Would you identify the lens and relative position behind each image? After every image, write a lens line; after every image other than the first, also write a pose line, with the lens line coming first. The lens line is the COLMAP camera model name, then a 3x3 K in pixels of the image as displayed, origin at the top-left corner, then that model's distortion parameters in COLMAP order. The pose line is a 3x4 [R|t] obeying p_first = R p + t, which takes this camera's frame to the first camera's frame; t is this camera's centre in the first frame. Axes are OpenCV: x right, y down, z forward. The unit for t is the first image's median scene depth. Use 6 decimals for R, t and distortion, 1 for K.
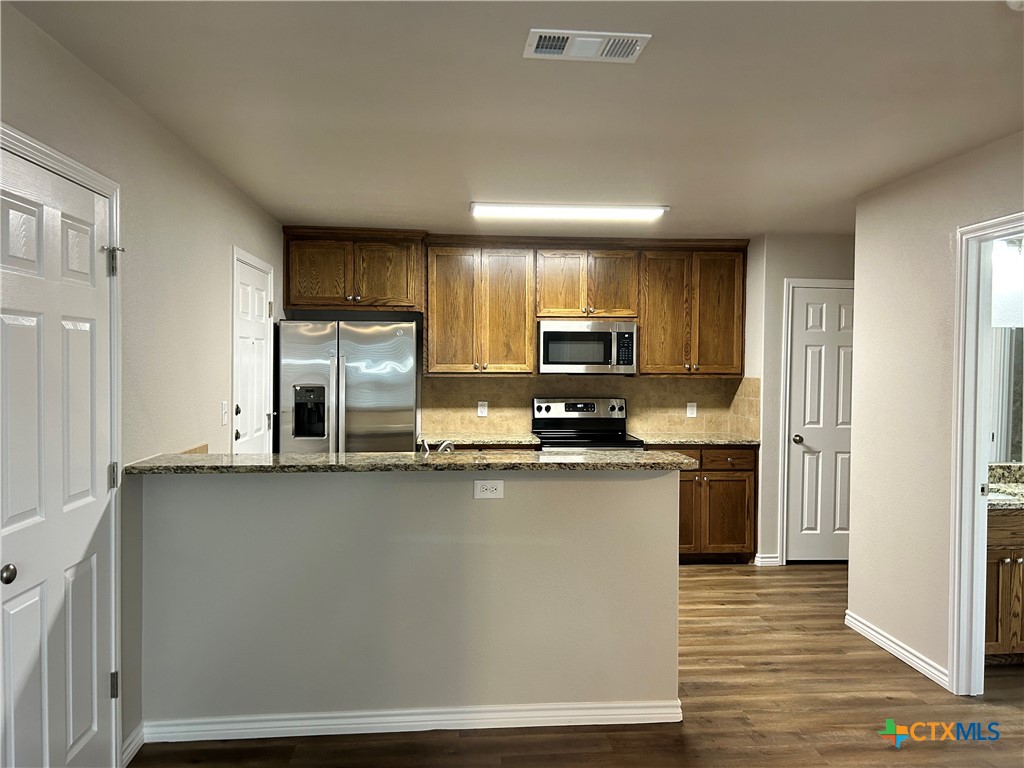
lens RADIAL K [[769.8, 0, 513.8], [0, 769.8, 384.4], [0, 0, 1]] dist [0.040179, -0.038109]
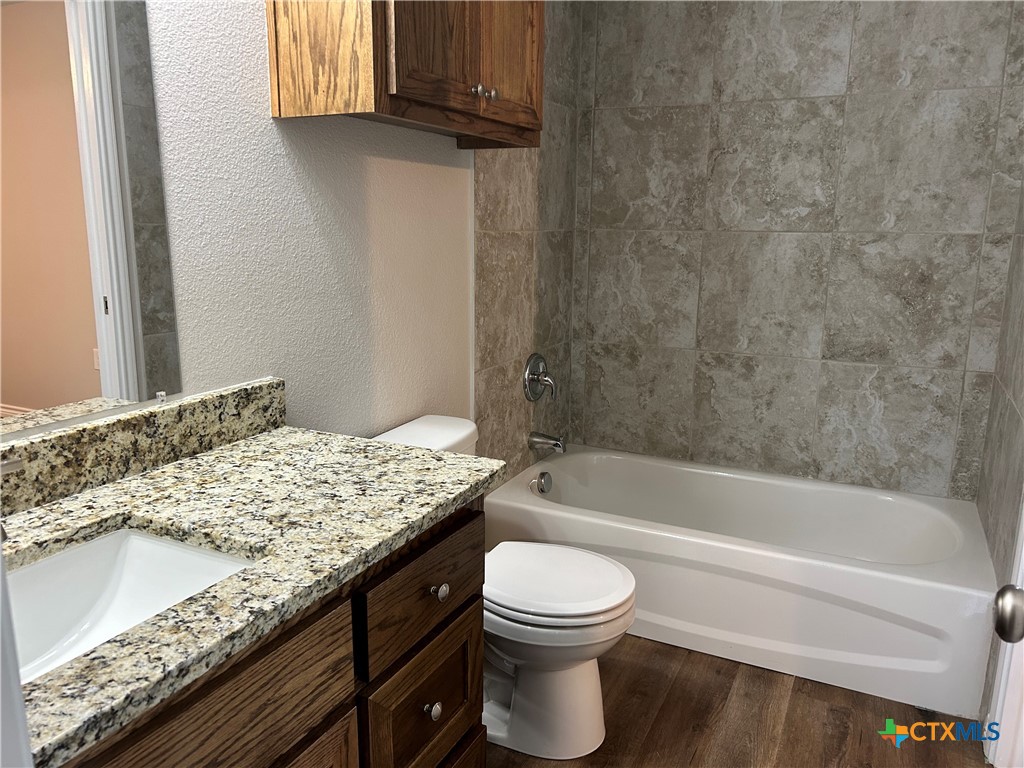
lens RADIAL K [[769.8, 0, 511.4], [0, 769.8, 385.4], [0, 0, 1]] dist [0.040179, -0.038109]
pose [[0.523062, -0.178022, 0.833495, 0.452416], [0.018834, 0.980118, 0.197519, 0.033273], [-0.852087, -0.087616, 0.516015, 0.711477]]
